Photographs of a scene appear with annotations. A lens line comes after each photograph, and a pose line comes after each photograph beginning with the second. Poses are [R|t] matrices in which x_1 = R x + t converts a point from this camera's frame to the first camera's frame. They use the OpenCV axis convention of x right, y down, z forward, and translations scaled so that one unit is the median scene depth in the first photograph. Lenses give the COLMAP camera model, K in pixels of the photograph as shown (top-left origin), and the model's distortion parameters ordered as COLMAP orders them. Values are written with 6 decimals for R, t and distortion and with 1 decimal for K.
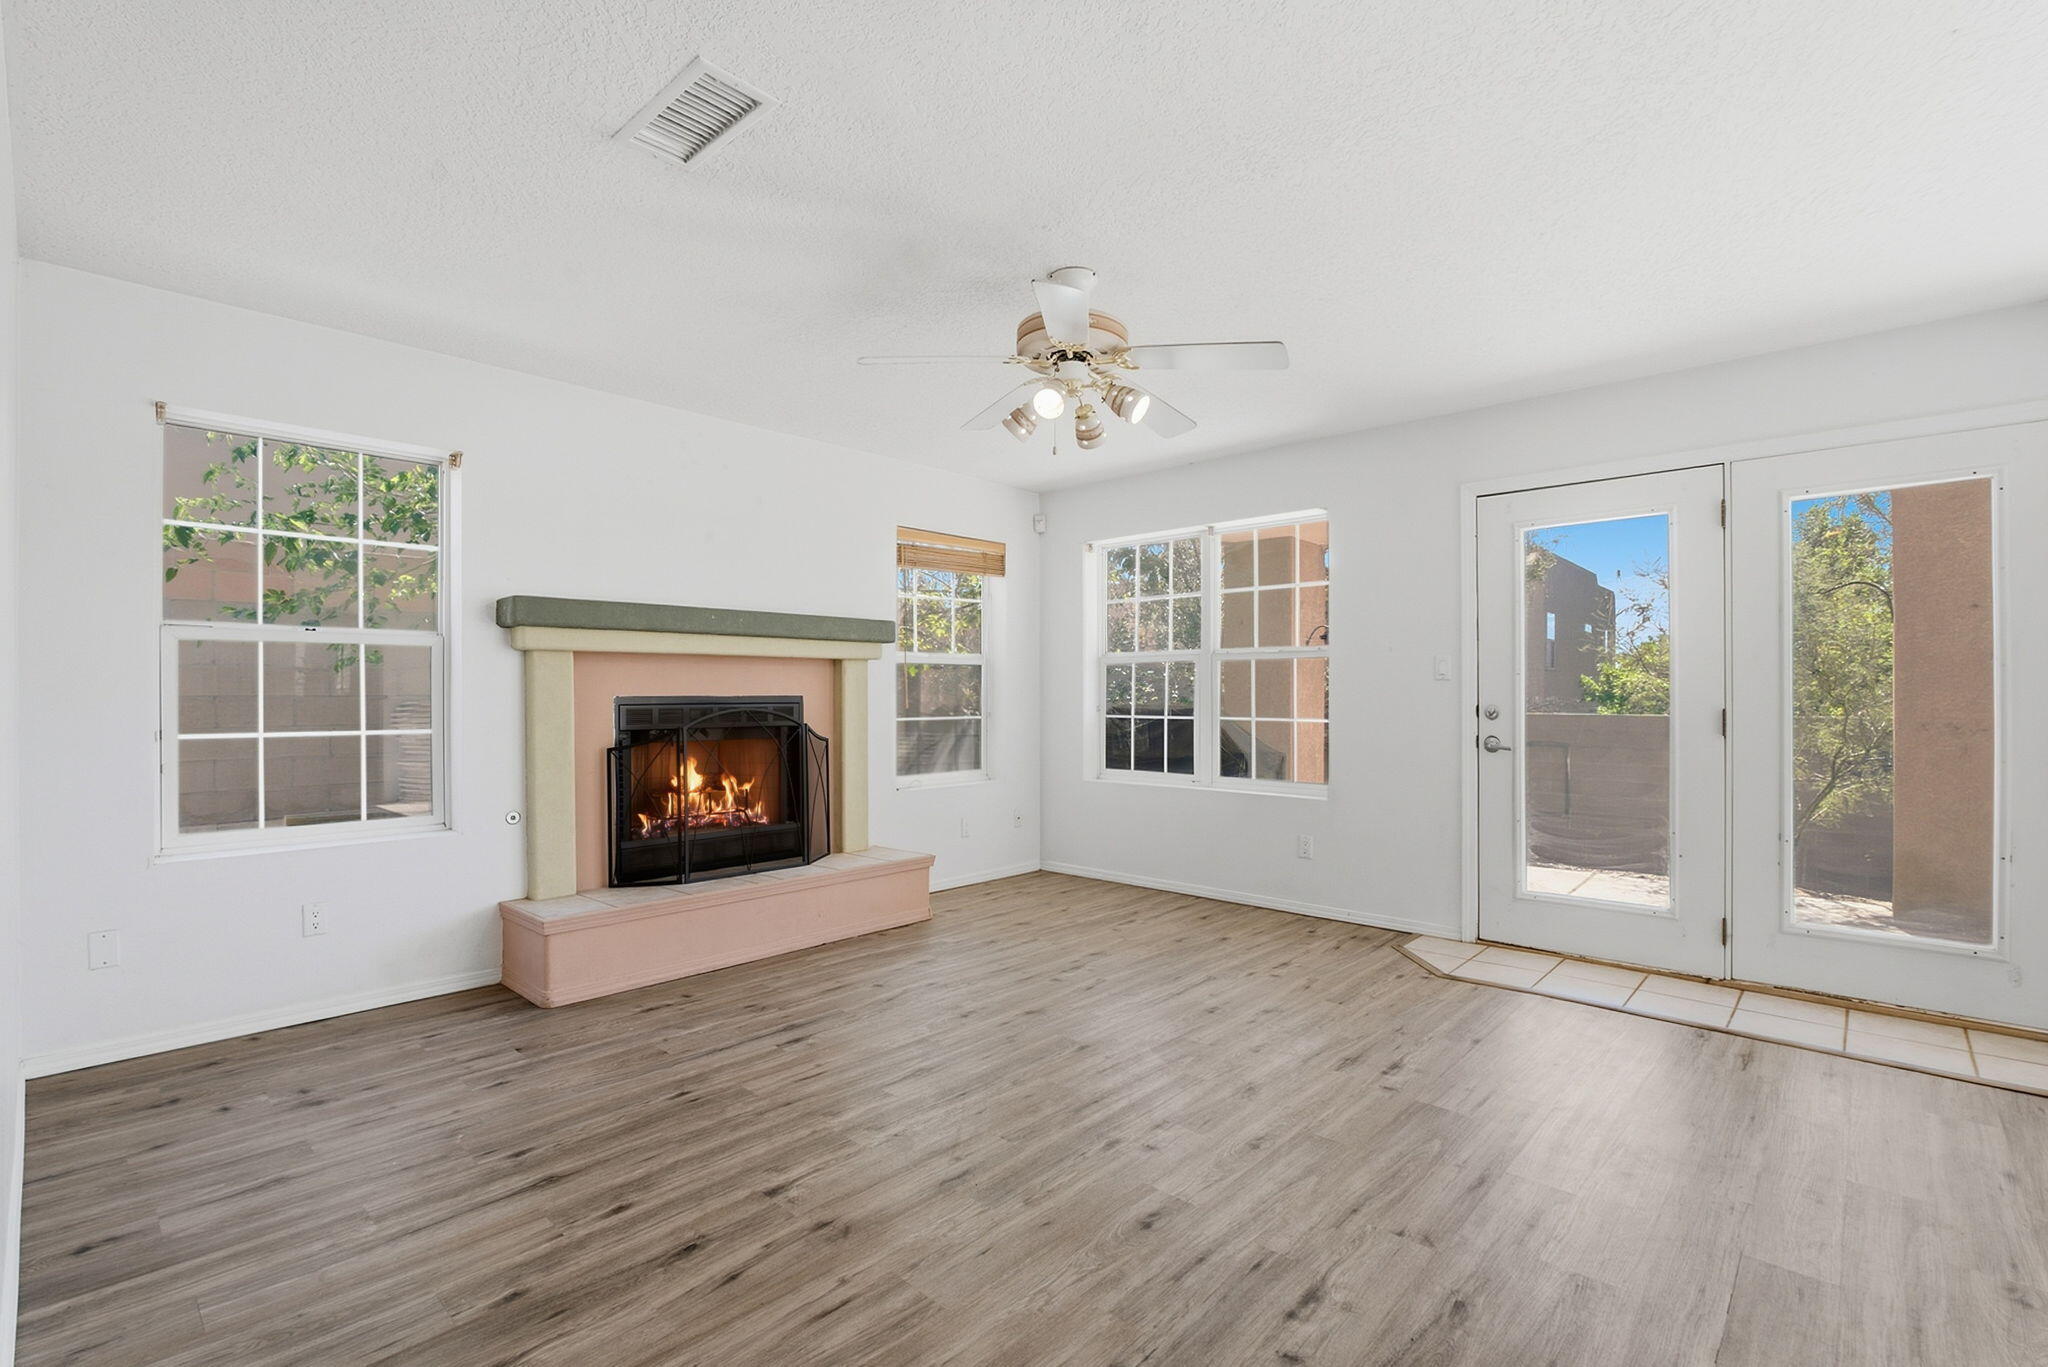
lens RADIAL K [[925.4, 0, 1016.0], [0, 925.4, 696.8], [0, 0, 1]] dist [-0.014996, 0.001590]
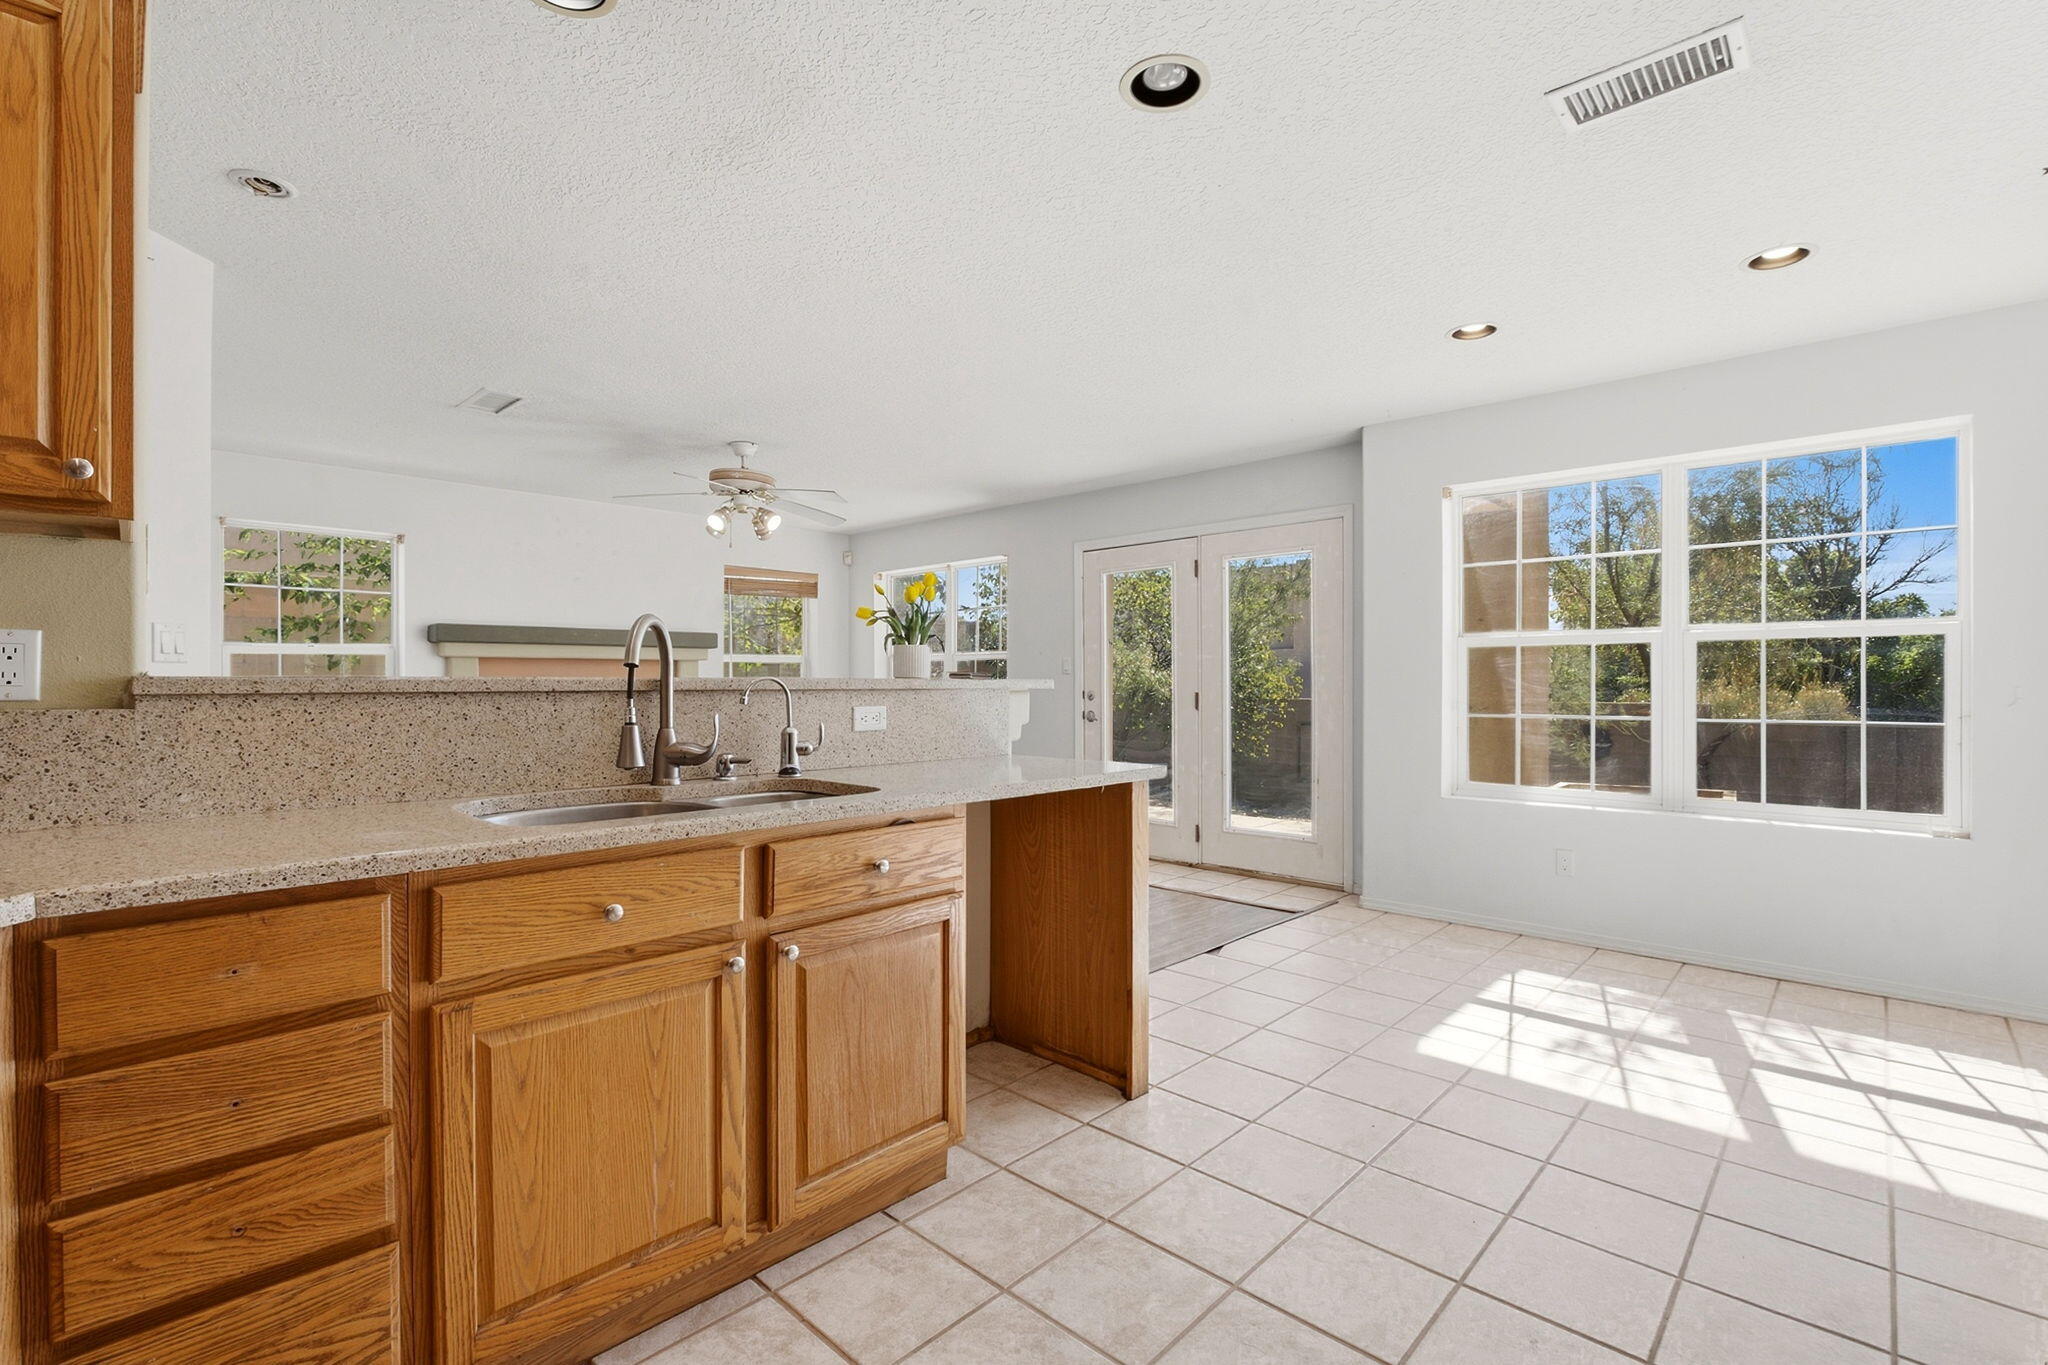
lens RADIAL K [[925.4, 0, 1023.7], [0, 925.4, 682.8], [0, 0, 1]] dist [-0.014996, 0.001590]
pose [[0.999977, -0.002869, -0.006092, 0.472902], [0.002852, 0.999992, -0.002676, -0.000185], [0.006100, 0.002658, 0.999978, -0.578807]]
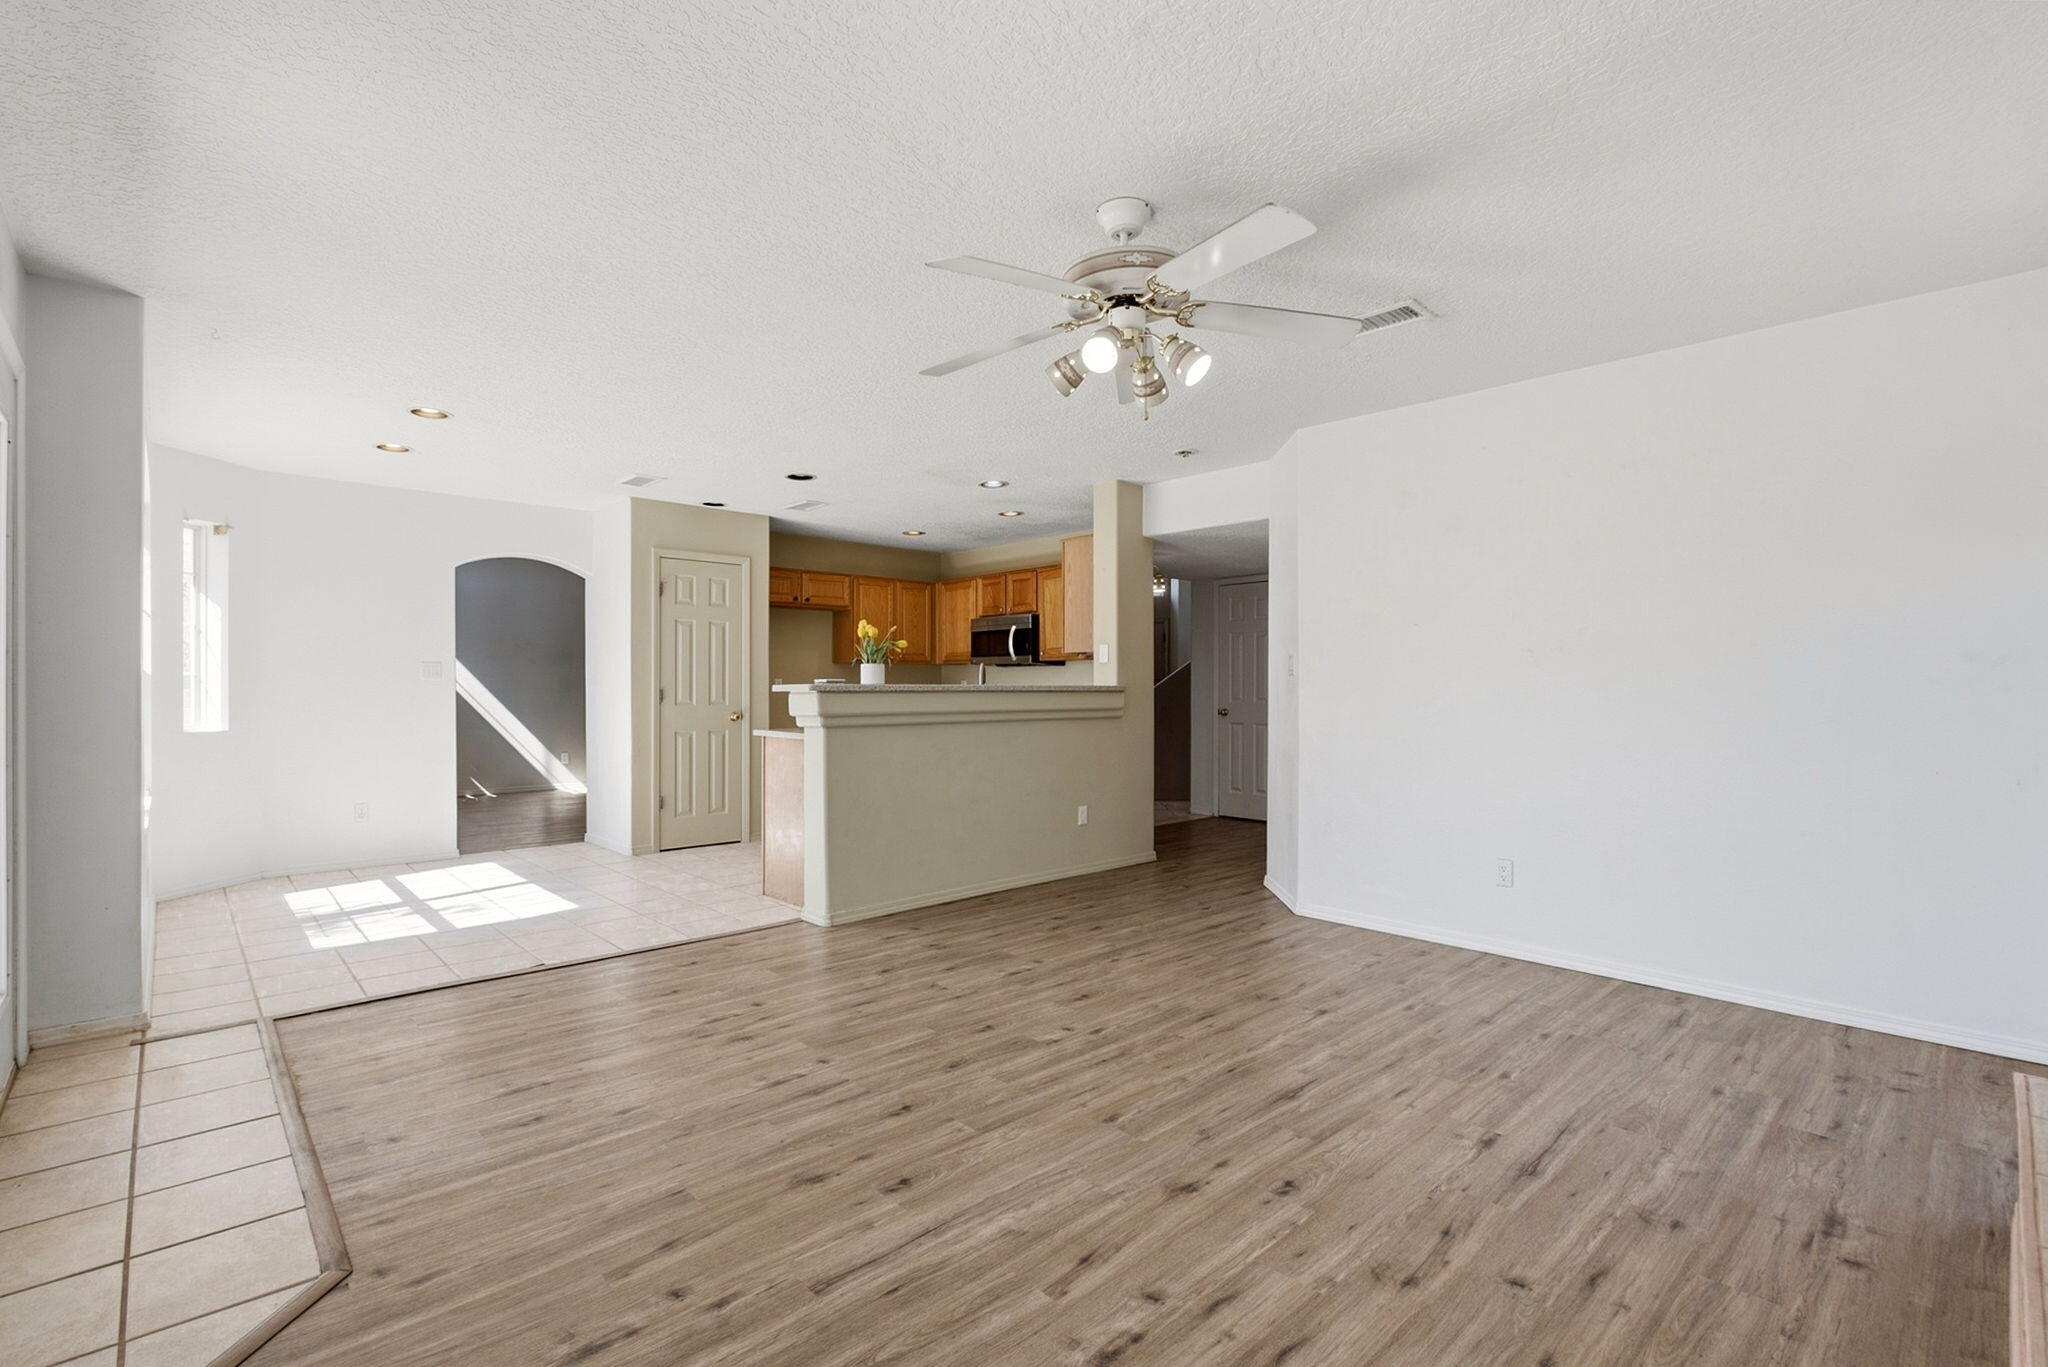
lens RADIAL K [[925.4, 0, 1020.3], [0, 925.4, 676.9], [0, 0, 1]] dist [-0.014996, 0.001590]
pose [[-0.997929, -0.004128, 0.064187, 0.083425], [-0.004688, 0.999952, -0.008565, -0.003773], [-0.064149, -0.008848, -0.997901, 1.488943]]
